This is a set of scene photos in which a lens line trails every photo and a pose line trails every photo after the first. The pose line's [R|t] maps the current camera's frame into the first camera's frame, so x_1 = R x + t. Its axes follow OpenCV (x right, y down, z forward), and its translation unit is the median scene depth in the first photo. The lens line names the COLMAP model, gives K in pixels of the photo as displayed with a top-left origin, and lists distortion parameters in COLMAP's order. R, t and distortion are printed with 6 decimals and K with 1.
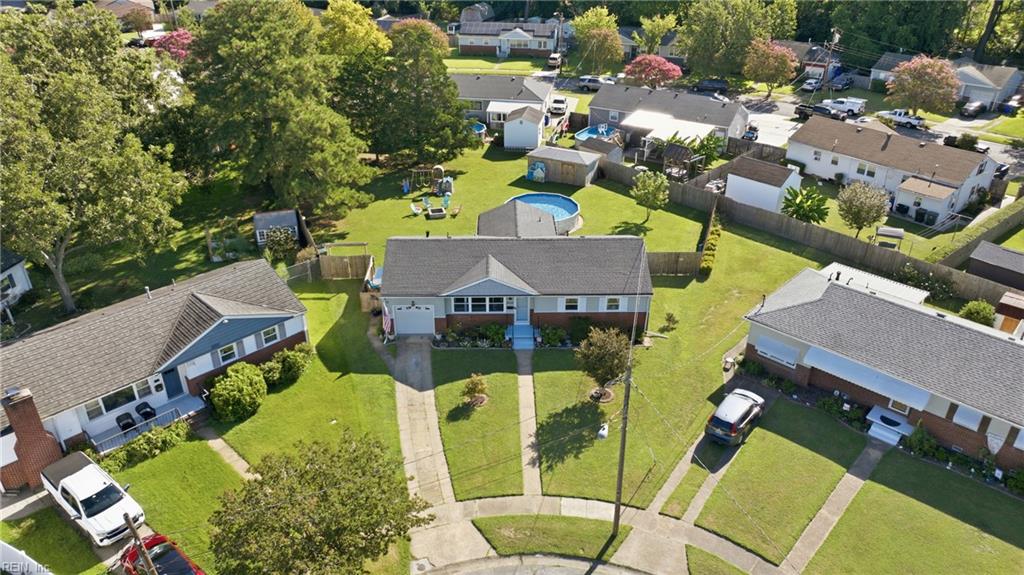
lens RADIAL K [[717.9, 0, 514.3], [0, 717.9, 287.4], [0, 0, 1]] dist [-0.020507, 0.001909]
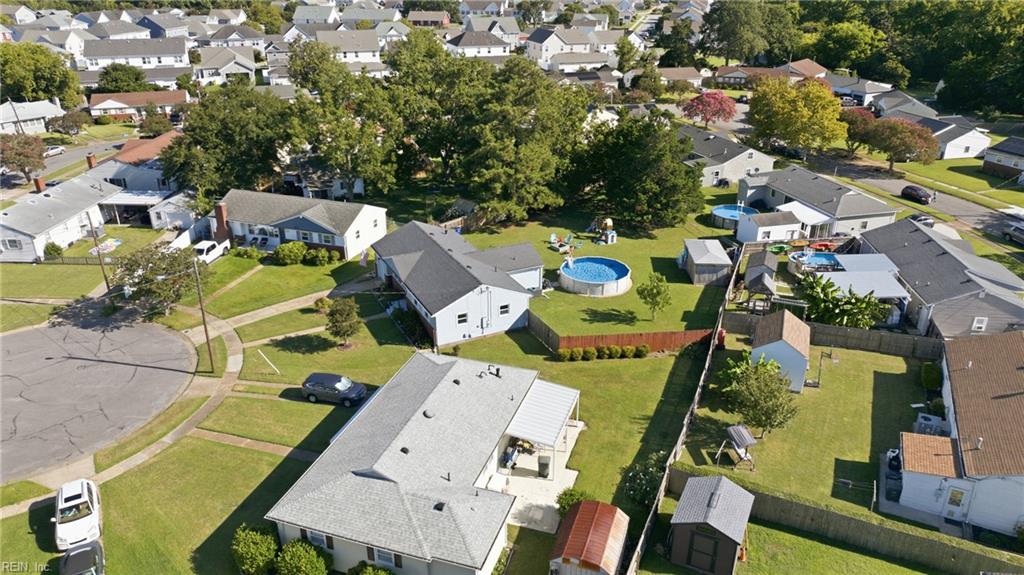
lens RADIAL K [[717.9, 0, 514.3], [0, 717.9, 287.4], [0, 0, 1]] dist [-0.020507, 0.001909]
pose [[0.423973, 0.369657, -0.826802, 0.970120], [-0.435521, 0.883644, 0.171741, -0.237381], [0.794084, 0.287276, 0.535634, 0.330575]]
